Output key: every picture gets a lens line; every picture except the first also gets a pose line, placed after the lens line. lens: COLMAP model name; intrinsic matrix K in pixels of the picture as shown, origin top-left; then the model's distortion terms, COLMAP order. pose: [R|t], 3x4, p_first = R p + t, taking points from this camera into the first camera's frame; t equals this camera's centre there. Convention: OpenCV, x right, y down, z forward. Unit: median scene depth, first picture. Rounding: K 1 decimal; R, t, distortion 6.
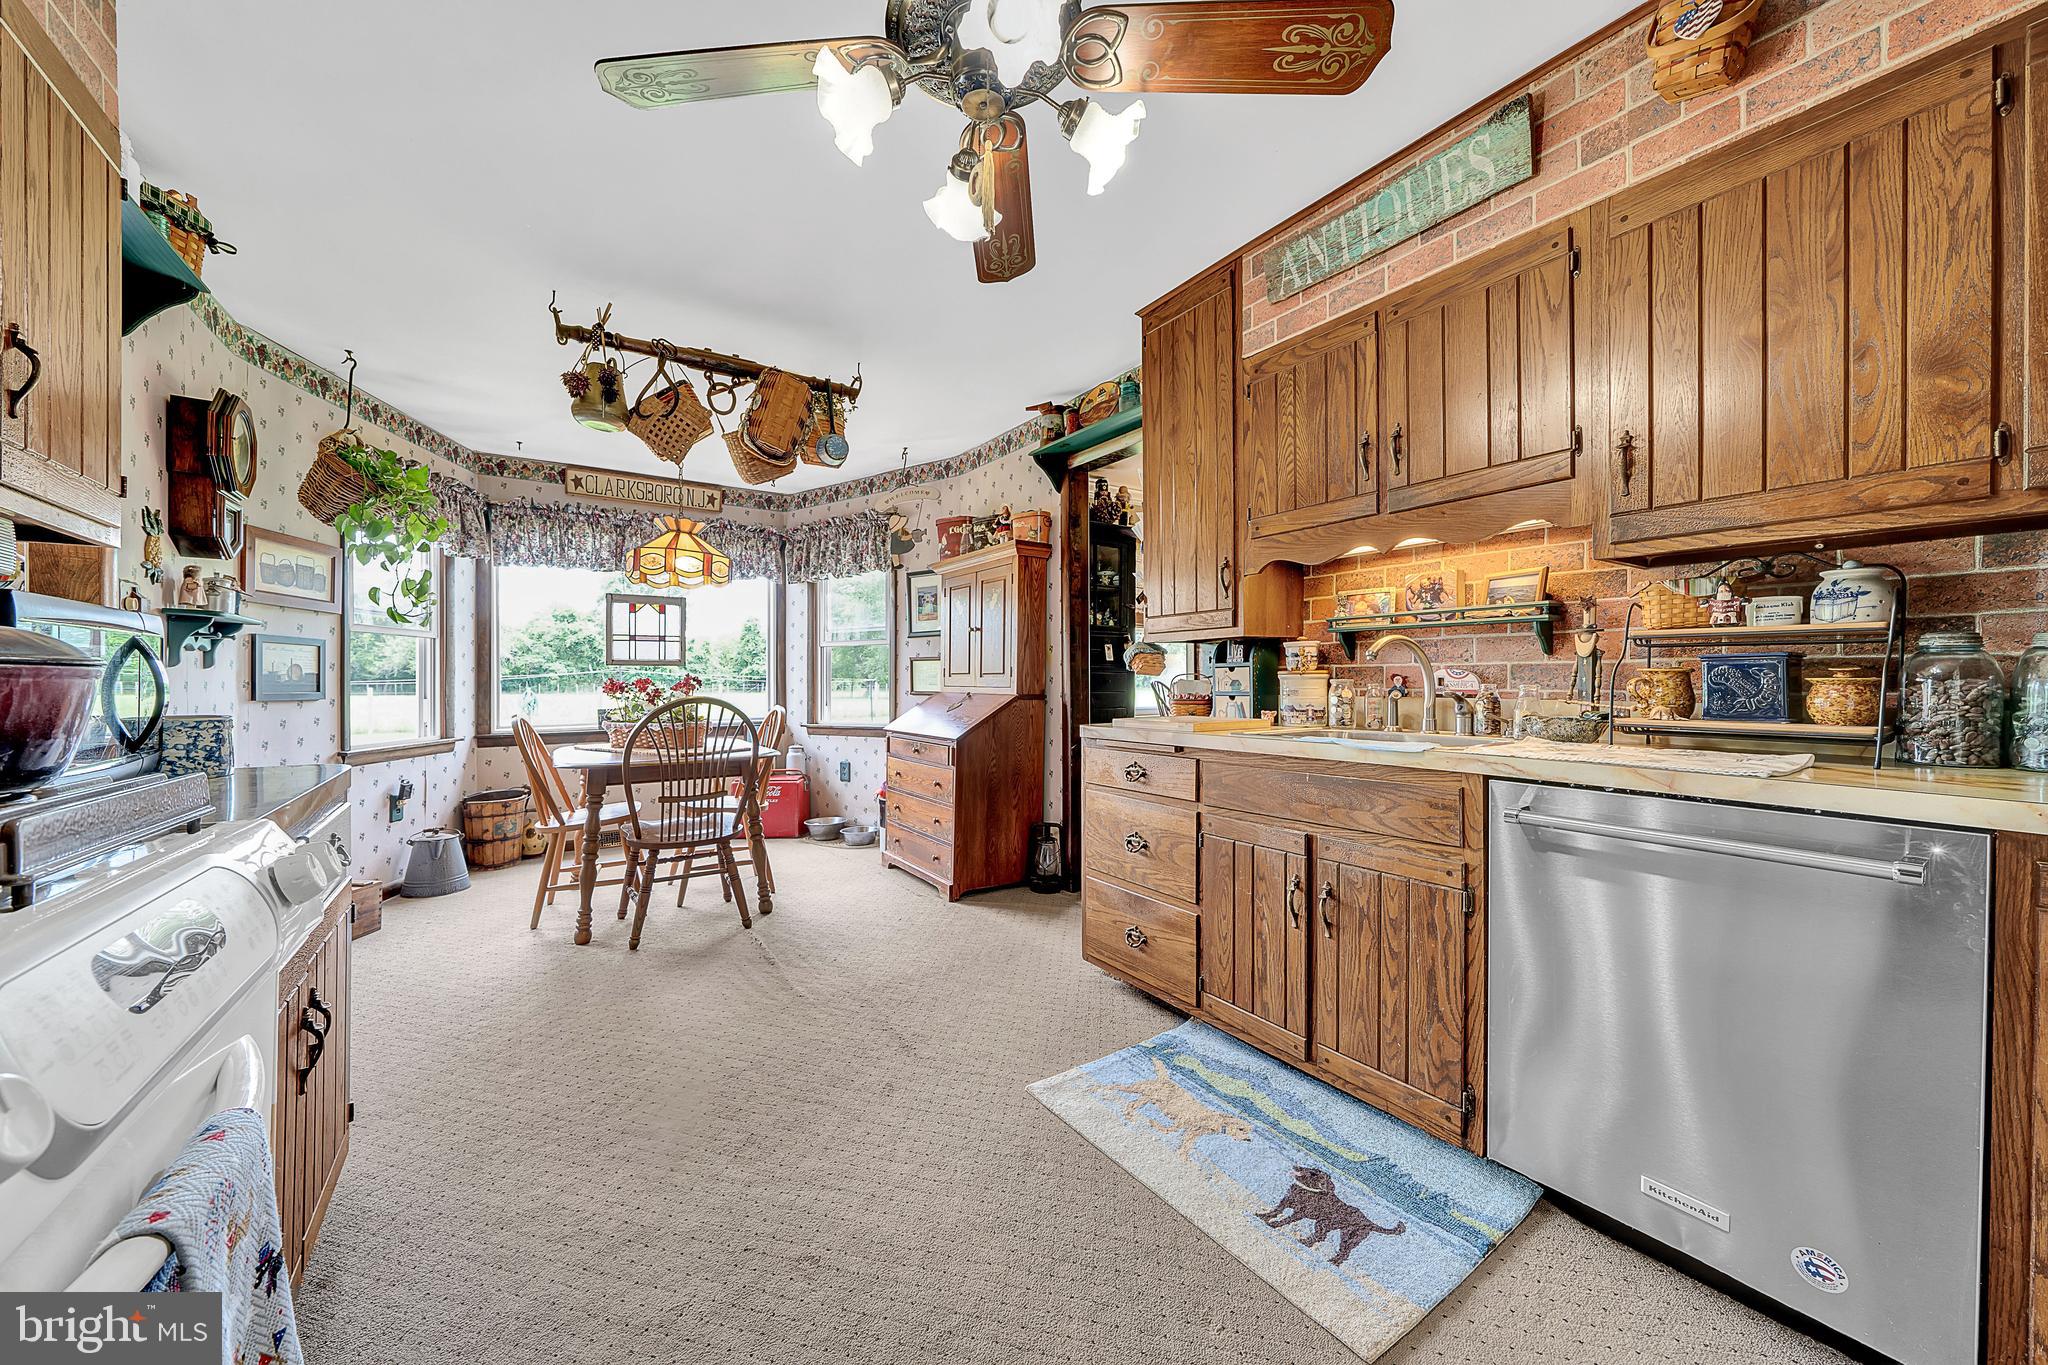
lens RADIAL K [[723.3, 0, 1019.9], [0, 723.3, 687.0], [0, 0, 1]] dist [0.000348, 0.000033]
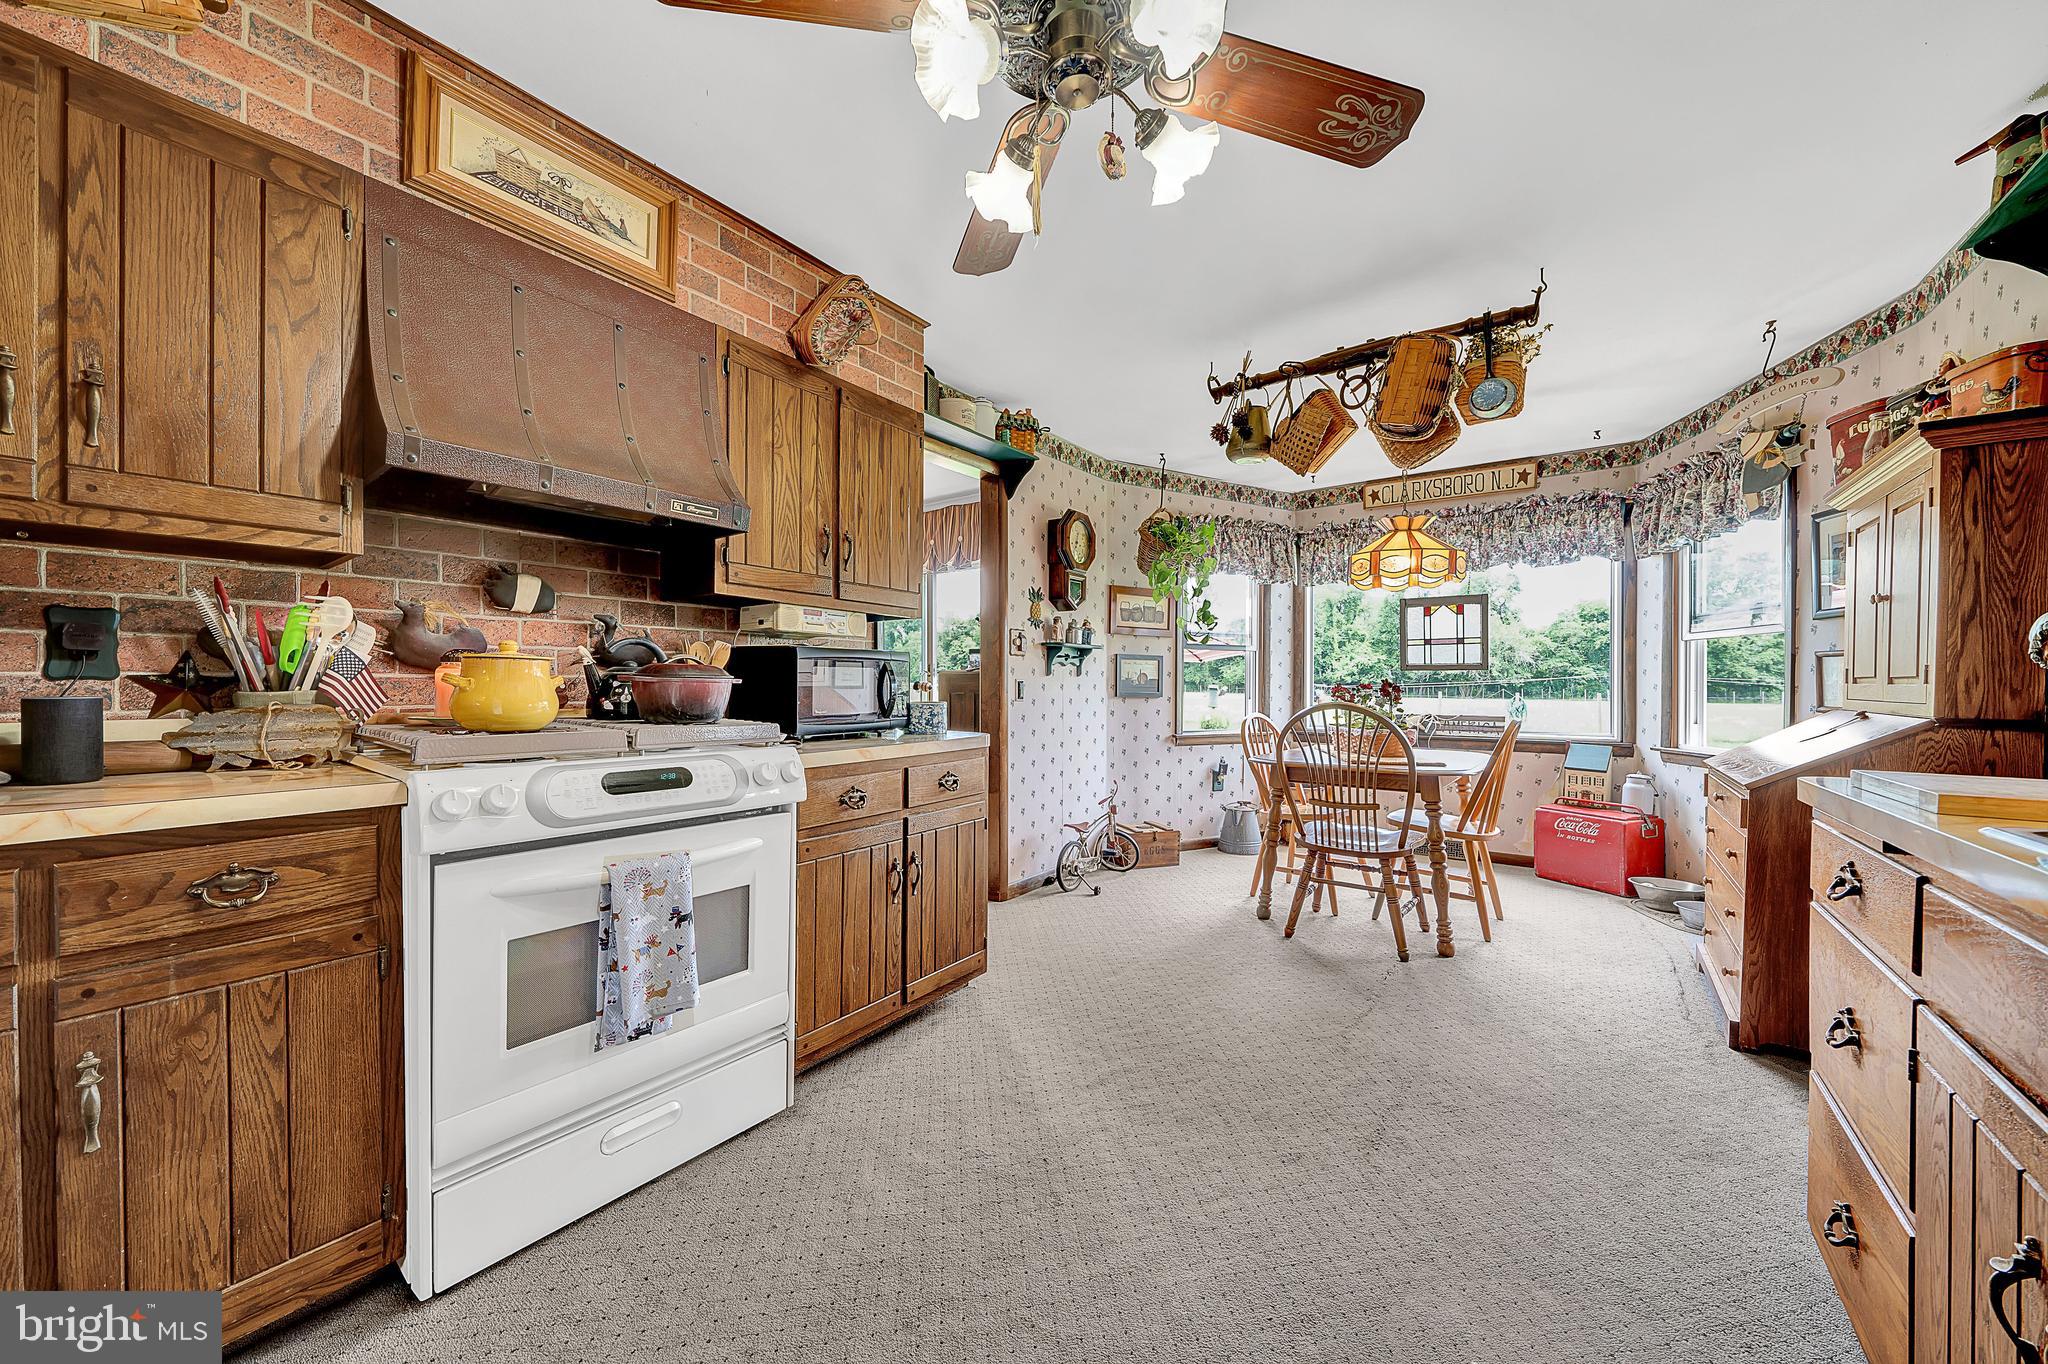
lens RADIAL K [[744.8, 0, 1024.0], [0, 744.8, 682.0], [0, 0, 1]] dist [-0.000153, -0.000065]
pose [[0.326003, 0.002321, -0.945366, 0.341977], [-0.015058, 0.999883, -0.002738, -0.004788], [0.945249, 0.015128, 0.326000, 0.243013]]
